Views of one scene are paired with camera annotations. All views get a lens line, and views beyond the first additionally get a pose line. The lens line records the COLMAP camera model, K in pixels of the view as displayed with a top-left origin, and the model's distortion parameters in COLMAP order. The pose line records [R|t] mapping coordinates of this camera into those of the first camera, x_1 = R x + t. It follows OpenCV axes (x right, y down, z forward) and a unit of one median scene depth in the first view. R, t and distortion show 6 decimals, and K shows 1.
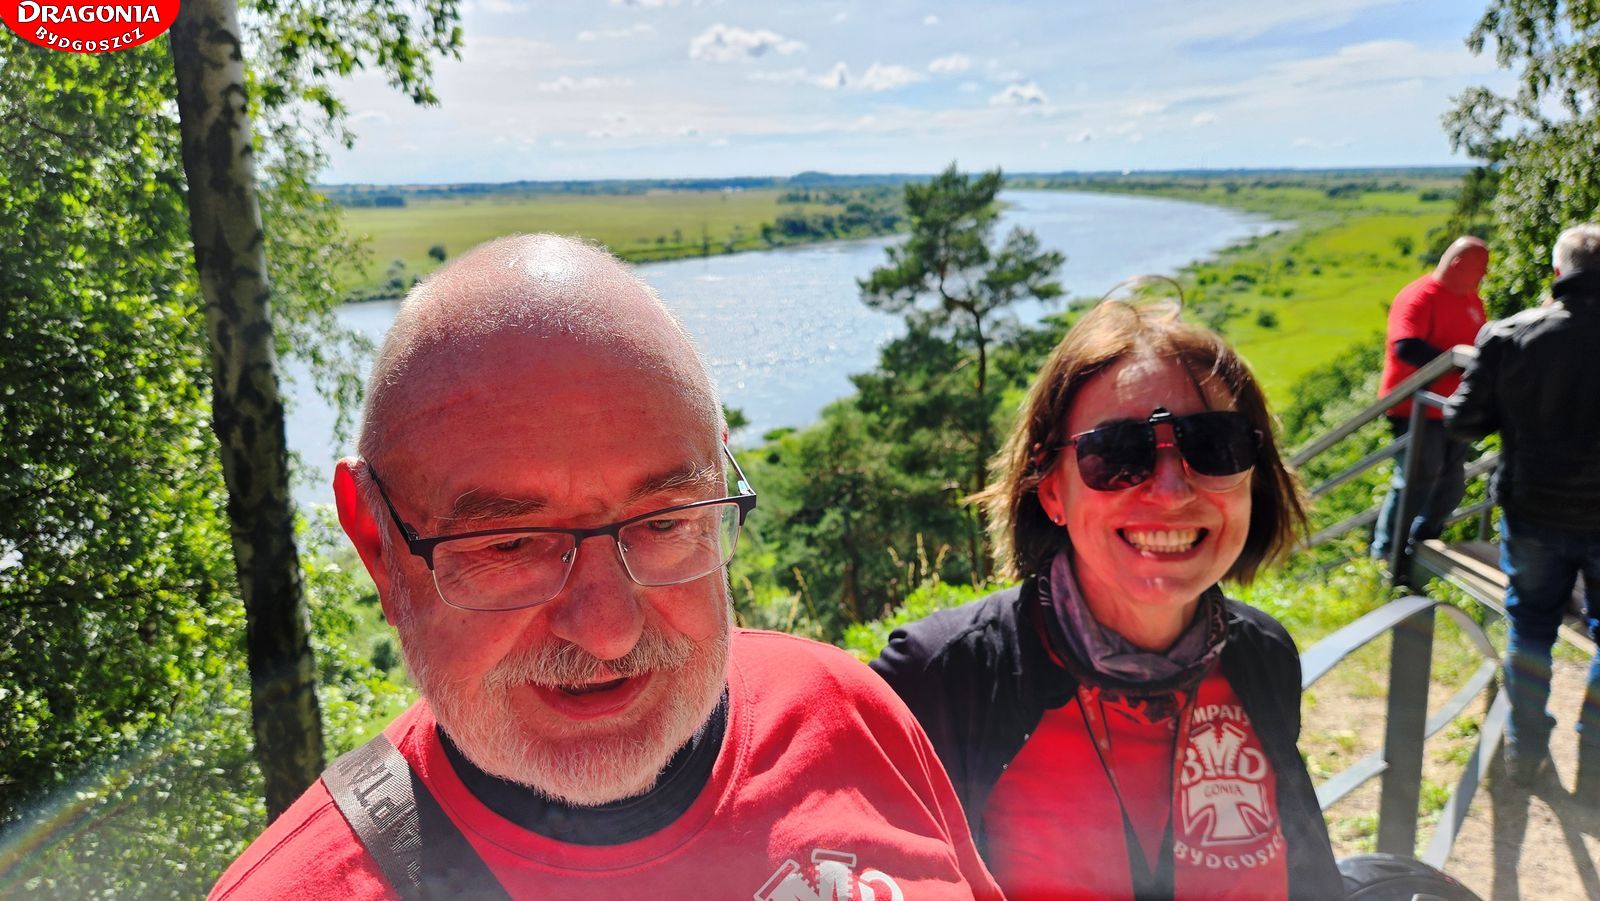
lens RADIAL K [[1002.7, 0, 800.0], [0, 1002.7, 450.5], [0, 0, 1]] dist [0.001143, 0.001009]
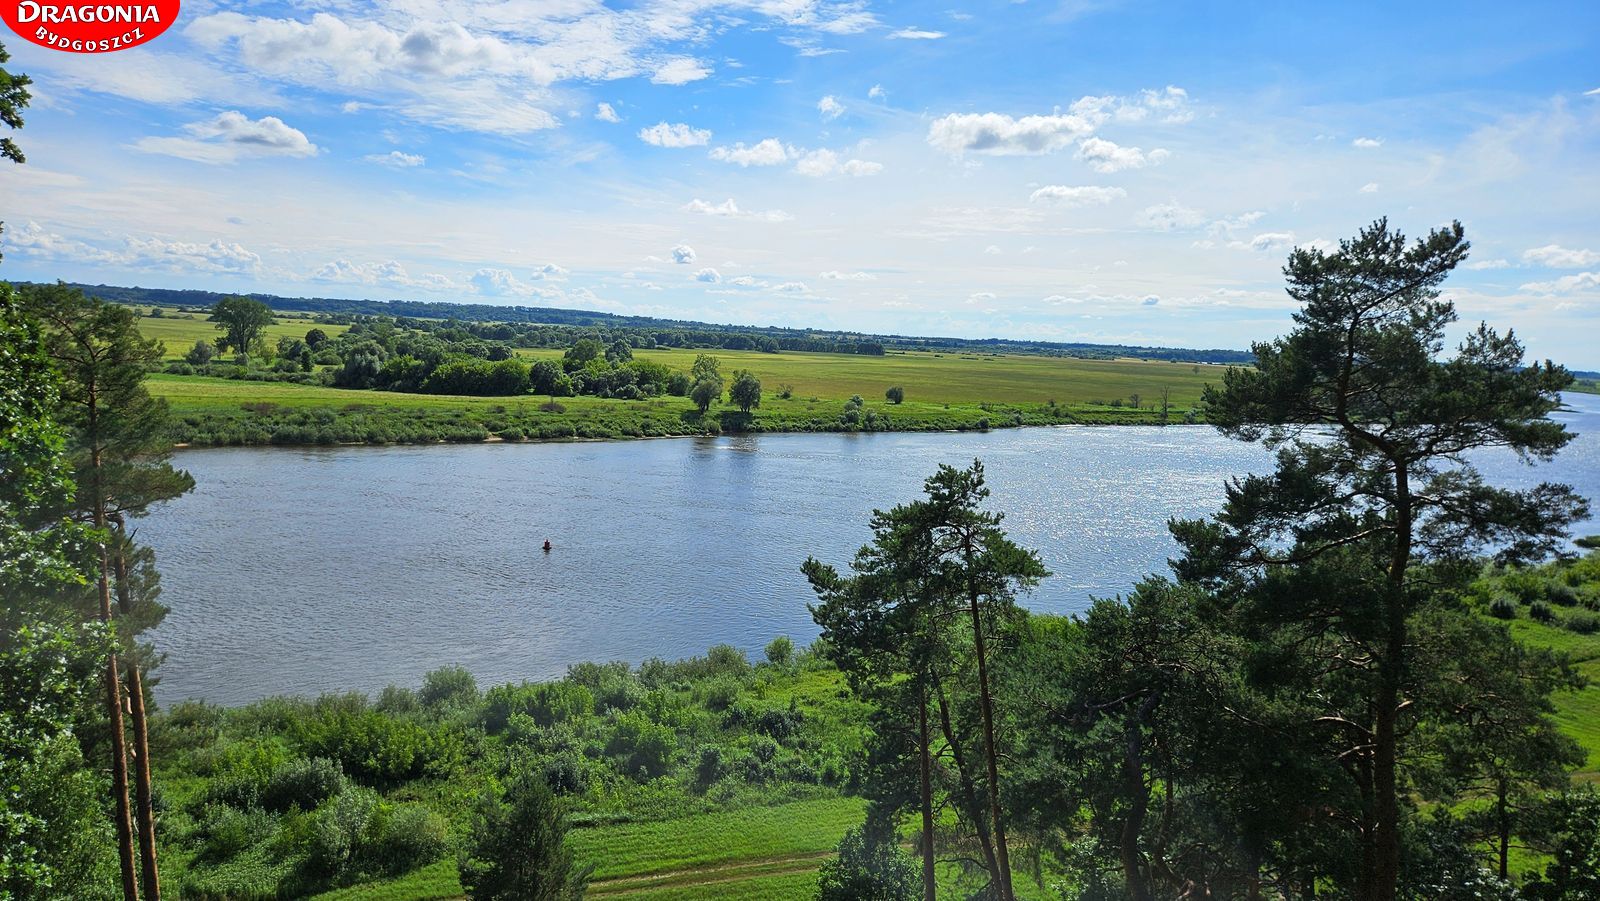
lens RADIAL K [[1002.7, 0, 800.0], [0, 1002.7, 450.5], [0, 0, 1]] dist [0.001143, 0.001009]
pose [[0.895546, 0.113596, -0.430225, 0.105905], [-0.179345, 0.977000, -0.115354, 0.001608], [0.407226, 0.180464, 0.895321, 0.264614]]
